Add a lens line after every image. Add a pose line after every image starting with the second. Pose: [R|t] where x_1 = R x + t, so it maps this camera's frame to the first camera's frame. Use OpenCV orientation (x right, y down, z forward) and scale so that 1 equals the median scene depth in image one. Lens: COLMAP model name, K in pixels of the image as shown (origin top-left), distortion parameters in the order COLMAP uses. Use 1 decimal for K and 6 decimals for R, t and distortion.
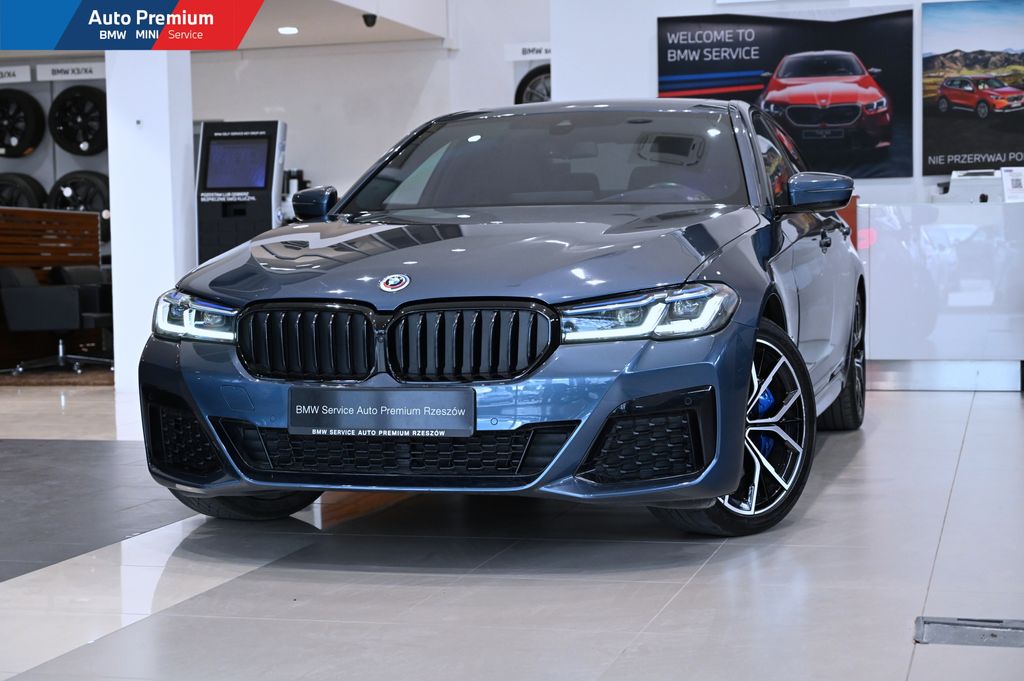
lens RADIAL K [[1695.9, 0, 512.0], [0, 1695.9, 340.5], [0, 0, 1]] dist [-0.033118, -0.016409]
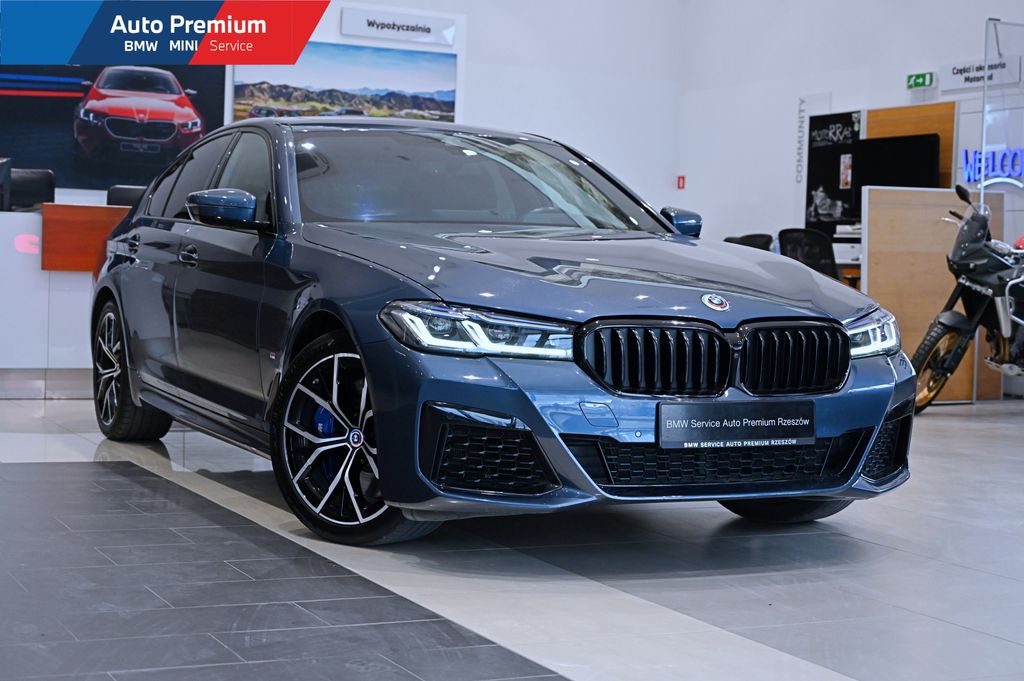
lens RADIAL K [[1627.9, 0, 512.0], [0, 1627.9, 340.5], [0, 0, 1]] dist [-0.036466, -0.088983]
pose [[0.729199, 0.010314, 0.684224, -0.330874], [-0.008461, 0.999946, -0.006056, -0.001144], [-0.684250, -0.001373, 0.729246, 0.131800]]
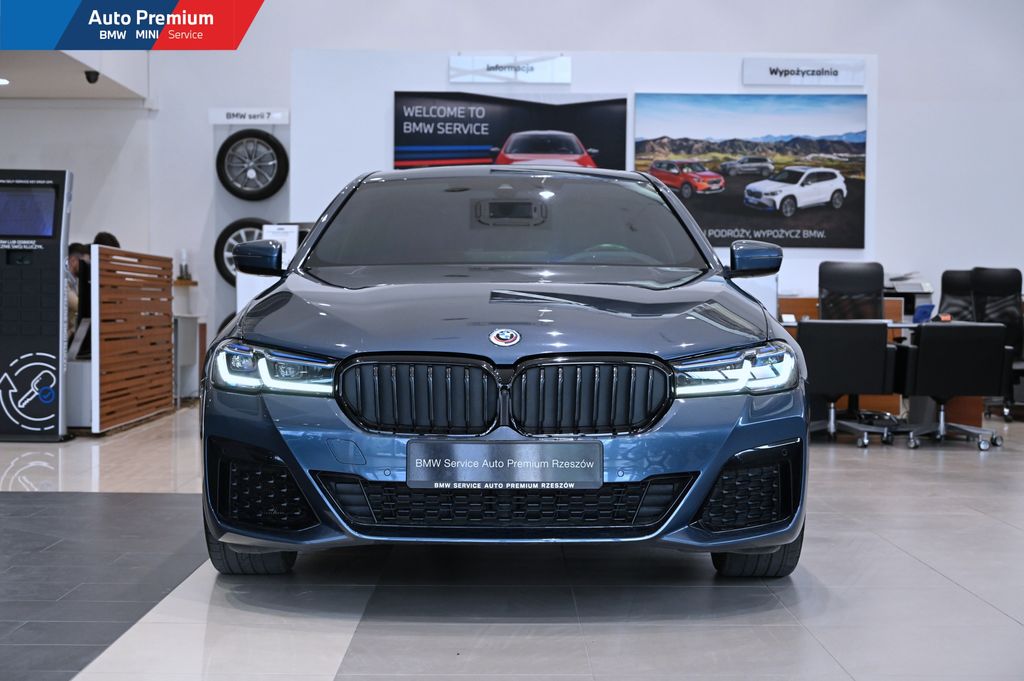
lens RADIAL K [[1559.7, 0, 512.0], [0, 1559.7, 340.5], [0, 0, 1]] dist [-0.038511, -0.023243]
pose [[0.958138, 0.017980, 0.285742, -0.127693], [-0.008622, 0.999385, -0.033975, -0.000146], [-0.286177, 0.030089, 0.957704, 0.040289]]
